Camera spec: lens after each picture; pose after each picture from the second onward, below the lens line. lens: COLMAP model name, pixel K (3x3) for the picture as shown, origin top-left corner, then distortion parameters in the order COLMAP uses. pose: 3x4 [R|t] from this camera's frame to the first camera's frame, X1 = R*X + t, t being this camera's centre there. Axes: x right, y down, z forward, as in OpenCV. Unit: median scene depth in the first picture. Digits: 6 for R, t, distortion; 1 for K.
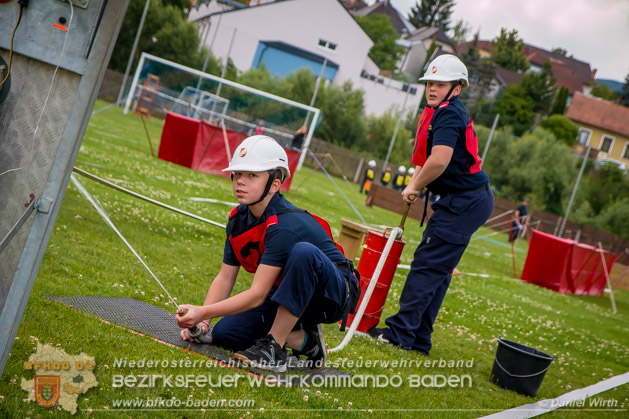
lens RADIAL K [[2040.8, 0, 314.5], [0, 2040.8, 209.5], [0, 0, 1]] dist [0.794792, 0.280350]
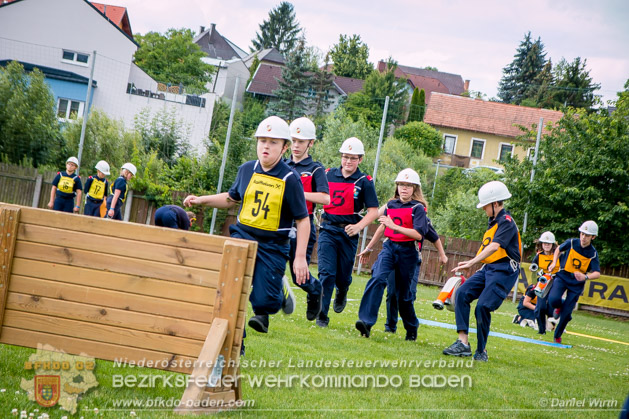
lens RADIAL K [[2040.8, 0, 314.5], [0, 2040.8, 209.5], [0, 0, 1]] dist [0.794792, 0.280350]
pose [[0.988081, -0.148796, 0.039446, 0.042096], [0.150147, 0.988085, -0.033832, 0.009881], [-0.033942, 0.039352, 0.998649, 0.196611]]
